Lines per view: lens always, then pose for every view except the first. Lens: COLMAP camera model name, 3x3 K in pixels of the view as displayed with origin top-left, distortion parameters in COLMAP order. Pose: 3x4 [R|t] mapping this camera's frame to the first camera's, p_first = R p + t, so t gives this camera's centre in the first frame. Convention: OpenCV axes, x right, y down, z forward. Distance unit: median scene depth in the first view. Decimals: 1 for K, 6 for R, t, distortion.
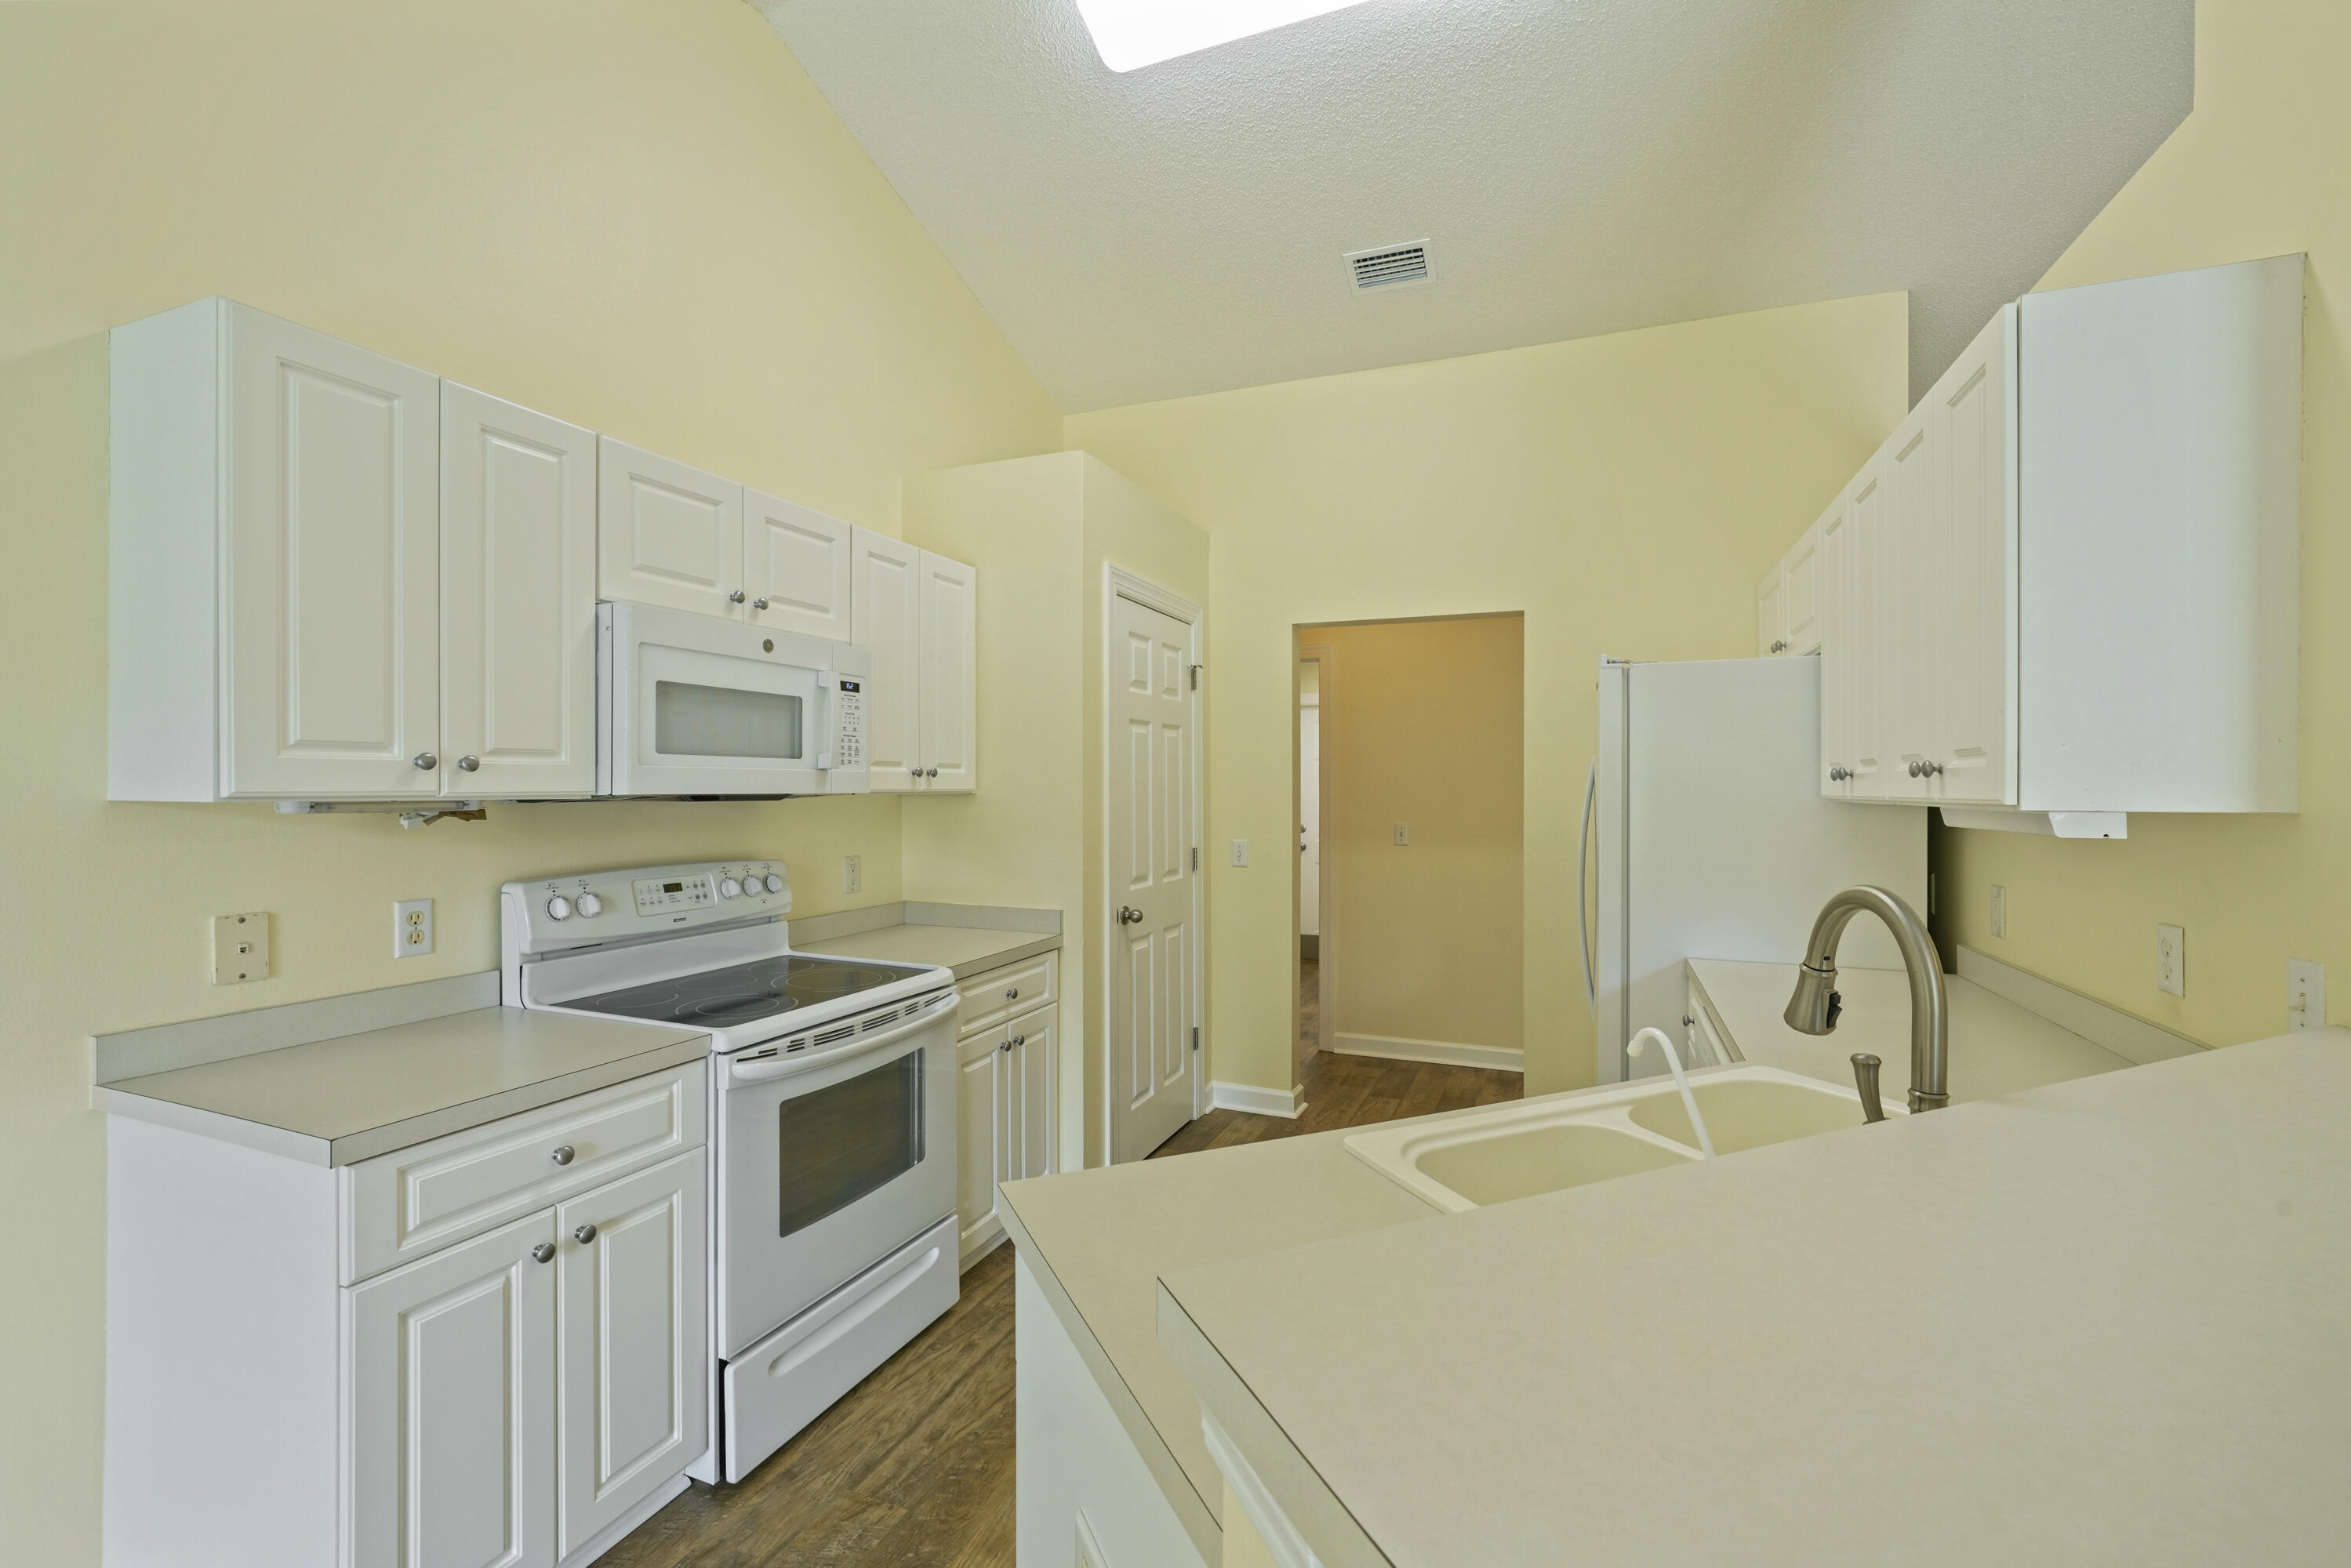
lens RADIAL K [[980.6, 0, 1175.5], [0, 980.6, 784.0], [0, 0, 1]] dist [-0.013236, 0.000223]
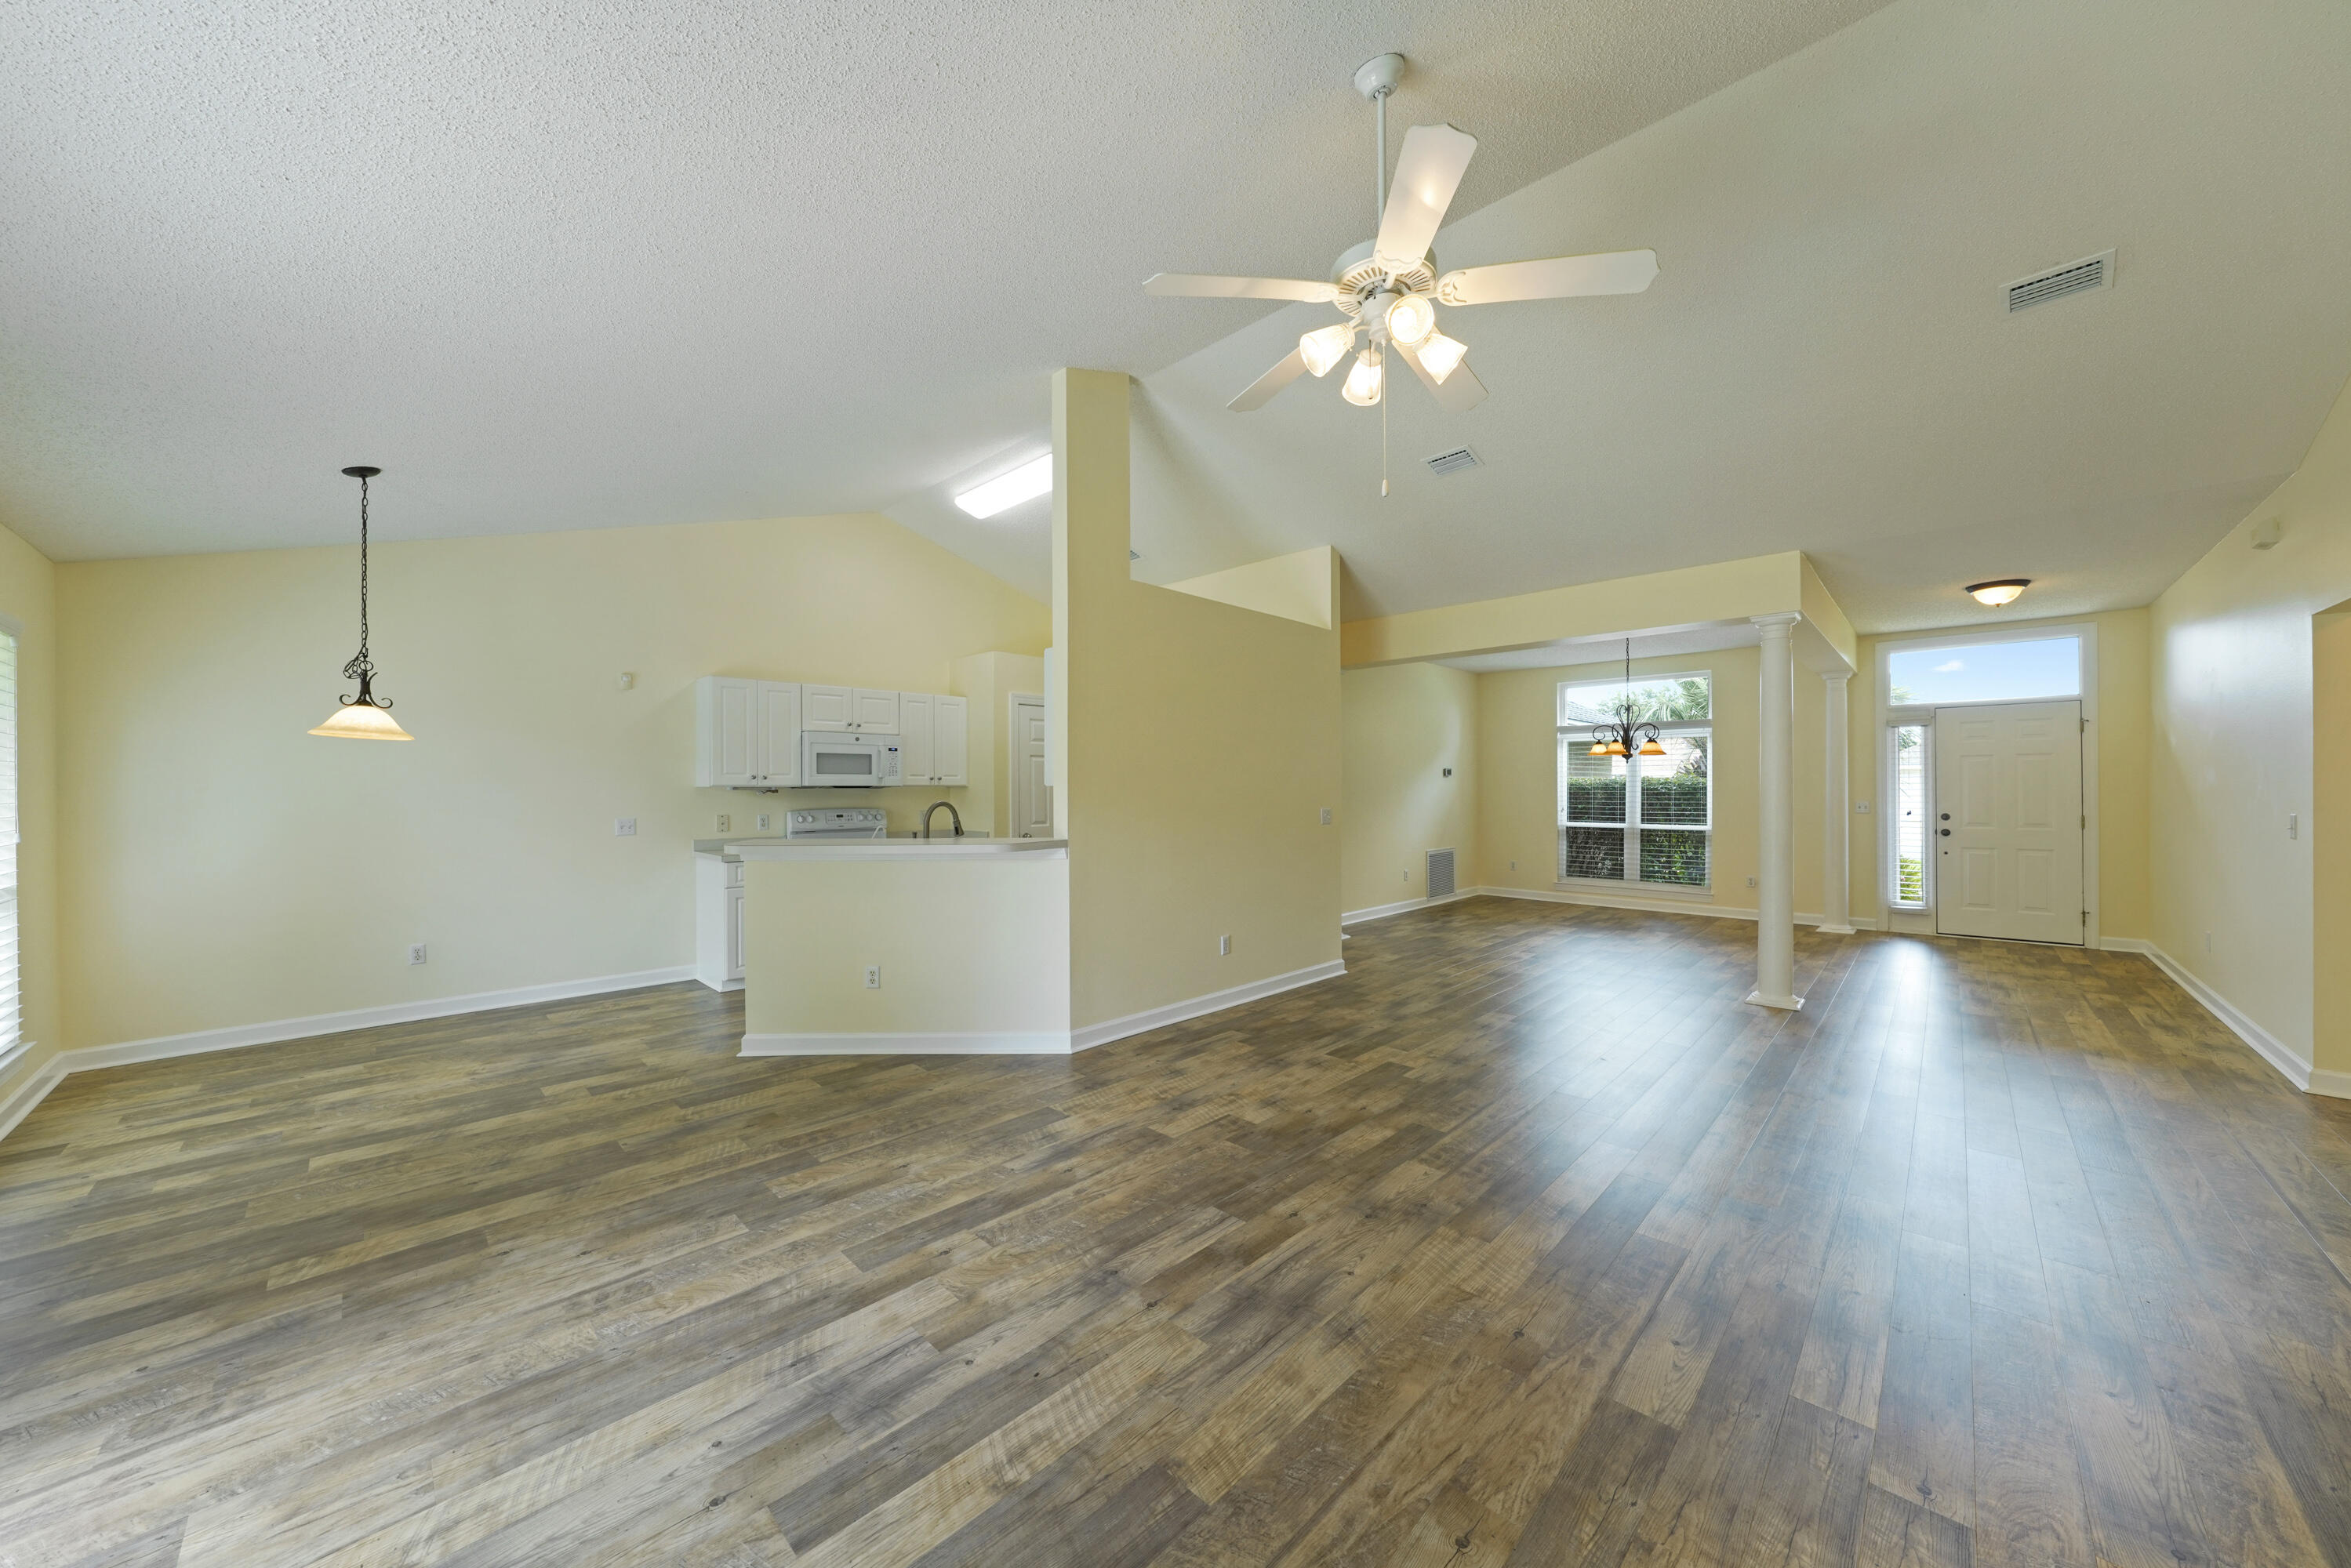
lens RADIAL K [[822.3, 0, 1175.5], [0, 822.3, 784.0], [0, 0, 1]] dist [-0.030864, 0.007317]
pose [[0.924087, -0.007751, -0.382103, 1.548411], [0.006544, 0.999969, -0.004459, 0.023551], [0.382126, 0.001620, 0.924109, -1.058967]]
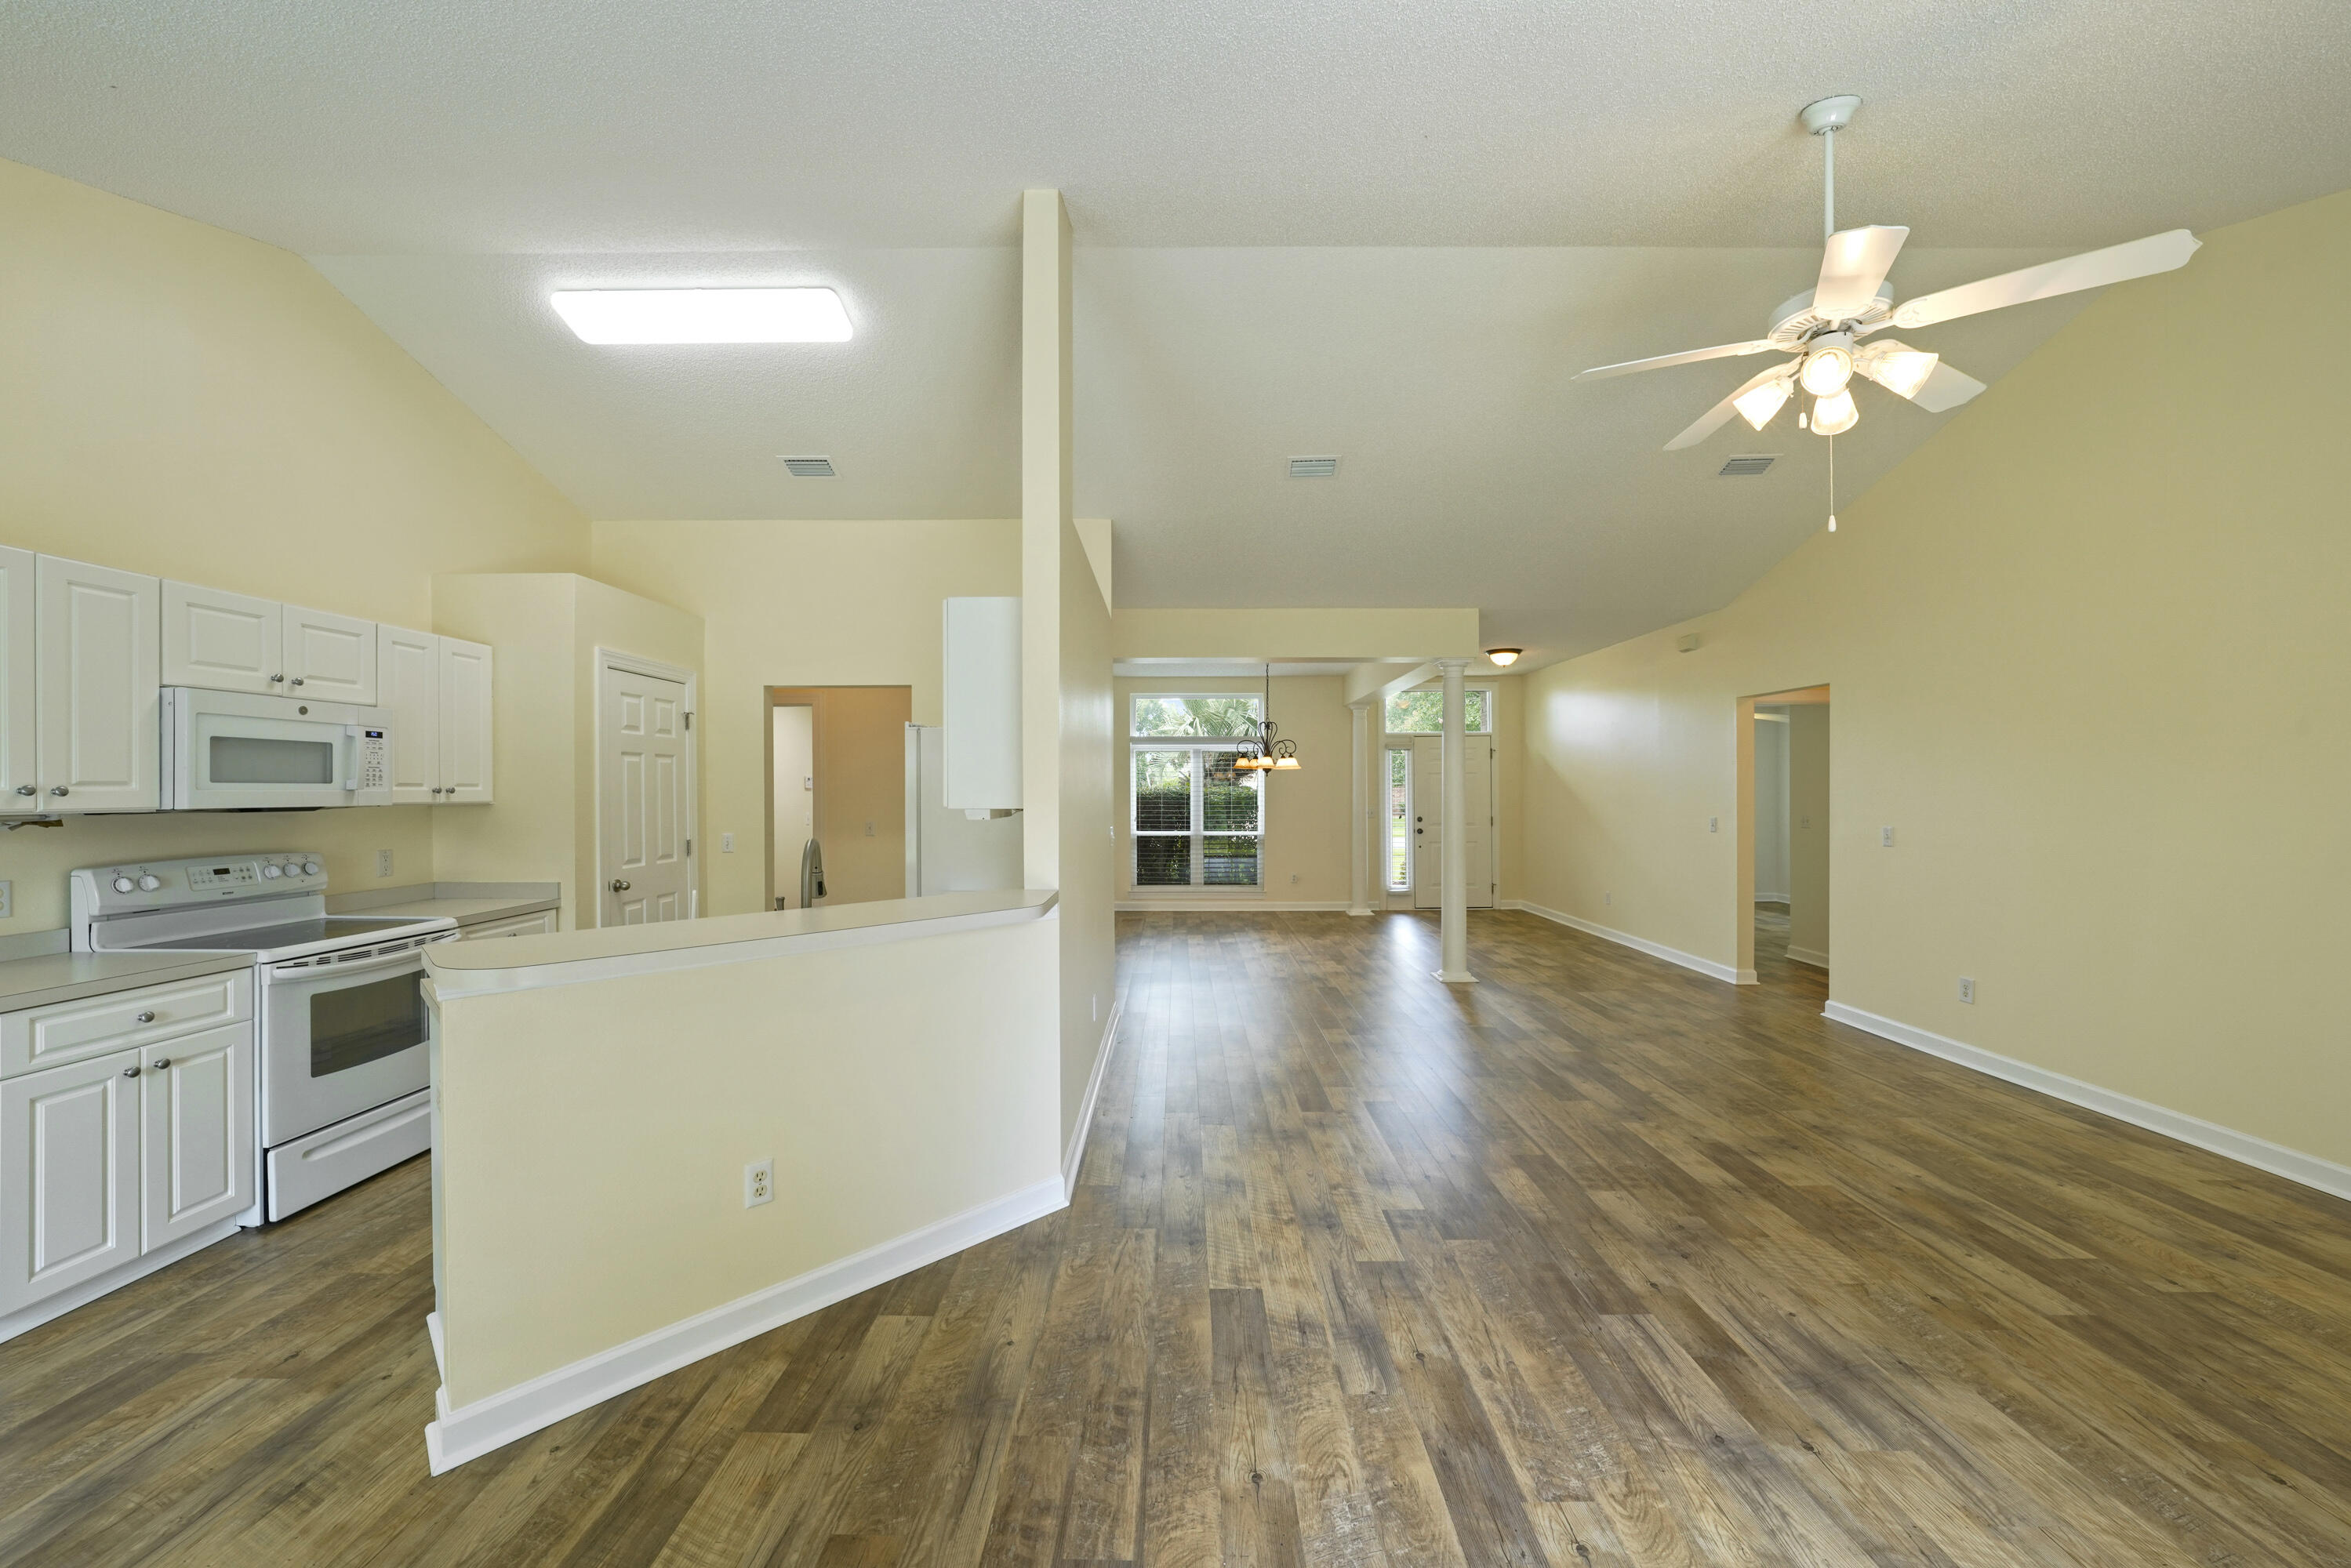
lens RADIAL K [[882.1, 0, 1174.3], [0, 882.1, 785.4], [0, 0, 1]] dist [-0.028545, 0.007732]
pose [[0.929792, -0.004169, 0.368061, 0.356151], [0.005220, 0.999985, -0.001860, -0.013976], [-0.368047, 0.003650, 0.929800, -0.764436]]
